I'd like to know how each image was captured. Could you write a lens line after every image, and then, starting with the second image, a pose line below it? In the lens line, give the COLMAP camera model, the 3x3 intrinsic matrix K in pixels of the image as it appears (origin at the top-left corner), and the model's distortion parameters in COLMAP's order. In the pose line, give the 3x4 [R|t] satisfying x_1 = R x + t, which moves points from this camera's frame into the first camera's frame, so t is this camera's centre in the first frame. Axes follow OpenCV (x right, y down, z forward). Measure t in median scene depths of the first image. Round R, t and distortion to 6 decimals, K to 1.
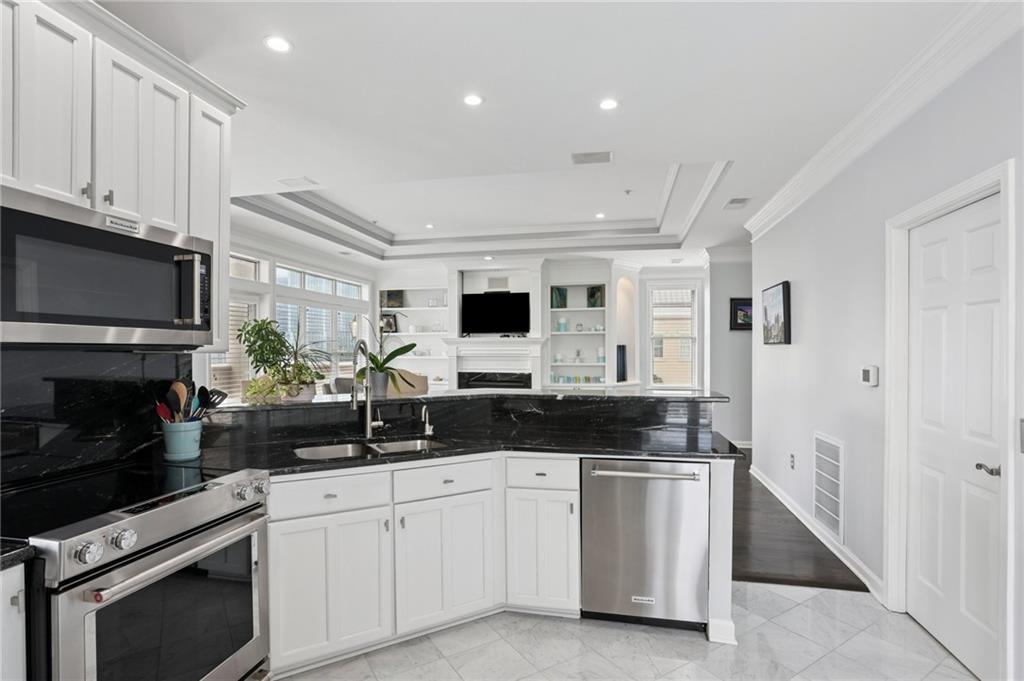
lens RADIAL K [[509.4, 0, 510.2], [0, 509.4, 346.7], [0, 0, 1]] dist [-0.036456, -0.000197]
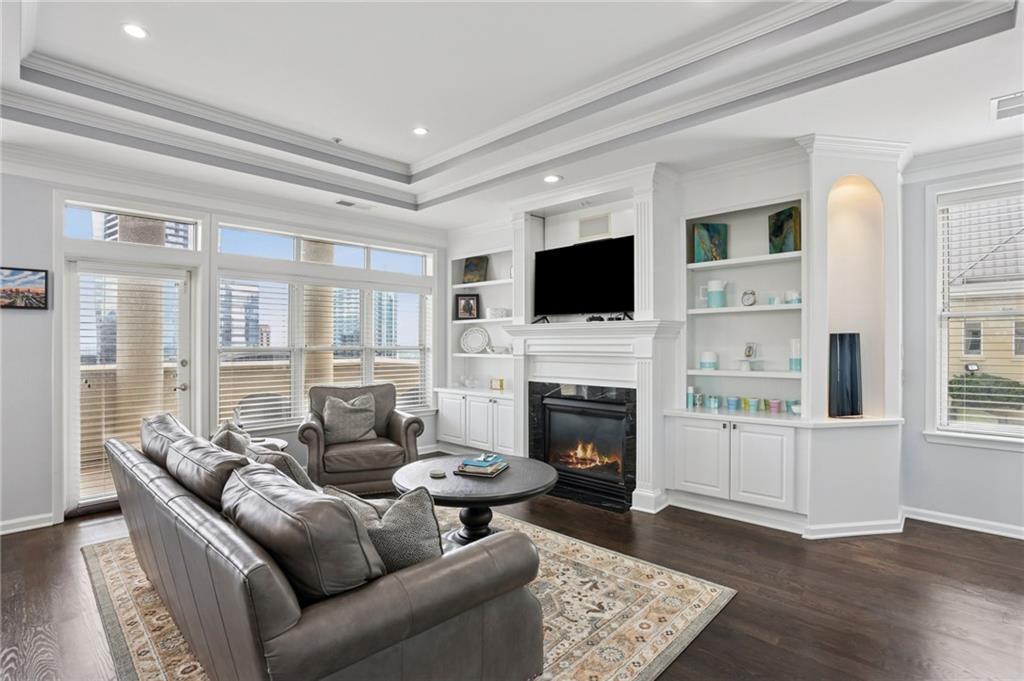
lens RADIAL K [[509.4, 0, 505.0], [0, 509.4, 347.3], [0, 0, 1]] dist [-0.036456, -0.000197]
pose [[0.850092, 0.002158, -0.526630, 0.194290], [0.004112, 0.999934, 0.010736, 0.003210], [0.526618, -0.011292, 0.850027, 0.473436]]
